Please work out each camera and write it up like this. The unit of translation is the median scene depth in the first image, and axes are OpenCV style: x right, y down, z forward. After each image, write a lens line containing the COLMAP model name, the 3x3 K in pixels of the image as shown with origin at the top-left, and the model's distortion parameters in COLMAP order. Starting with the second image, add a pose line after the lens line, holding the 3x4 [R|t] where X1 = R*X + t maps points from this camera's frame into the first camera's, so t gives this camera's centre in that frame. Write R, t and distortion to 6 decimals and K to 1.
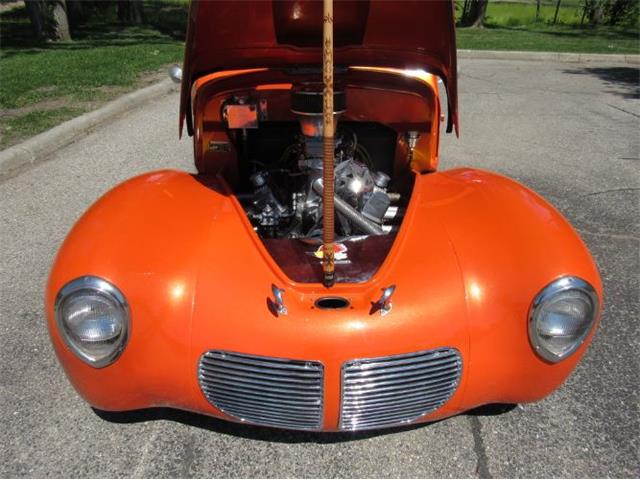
lens RADIAL K [[463.0, 0, 321.5], [0, 463.0, 239.2], [0, 0, 1]] dist [-0.023410, 0.007846]
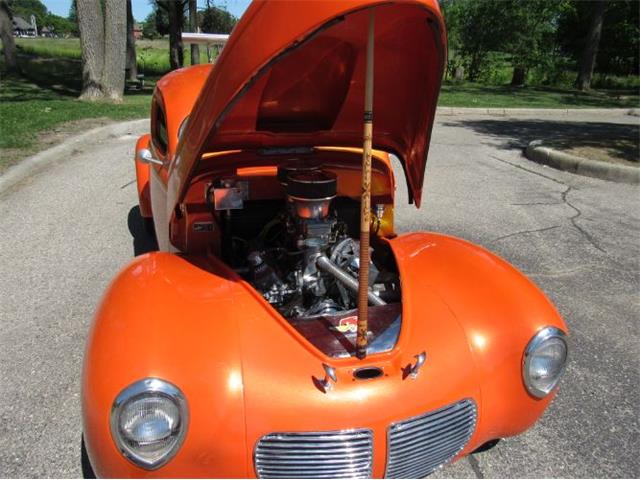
lens RADIAL K [[463.0, 0, 323.3], [0, 463.0, 239.5], [0, 0, 1]] dist [-0.023410, 0.007846]
pose [[0.971801, -0.064212, 0.226892, -0.232873], [0.085551, 0.992659, -0.085495, -0.071862], [-0.219736, 0.102495, 0.970160, -0.072687]]
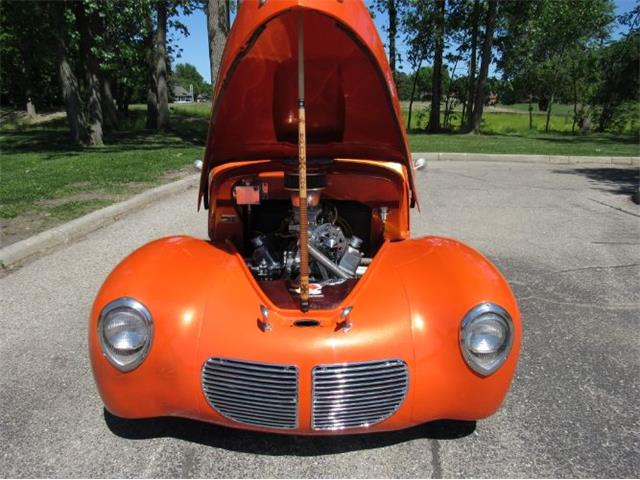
lens RADIAL K [[463.0, 0, 321.7], [0, 463.0, 236.9], [0, 0, 1]] dist [-0.023410, 0.007846]
pose [[0.999722, 0.003704, -0.023299, 0.069621], [-0.008576, 0.977093, -0.212640, 0.130074], [0.021978, 0.212780, 0.976853, -0.240191]]
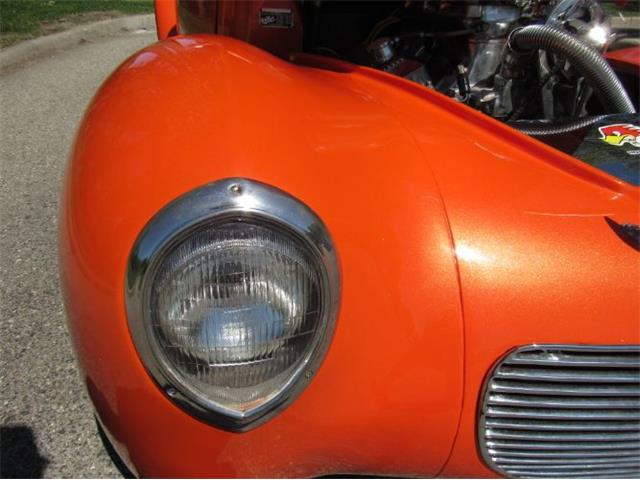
lens RADIAL K [[463.0, 0, 324.8], [0, 463.0, 242.7], [0, 0, 1]] dist [-0.023410, 0.007846]
pose [[0.980139, -0.081300, 0.180879, -0.345404], [0.071811, 0.995706, 0.058417, 0.076428], [-0.184852, -0.044268, 0.981769, 0.444648]]
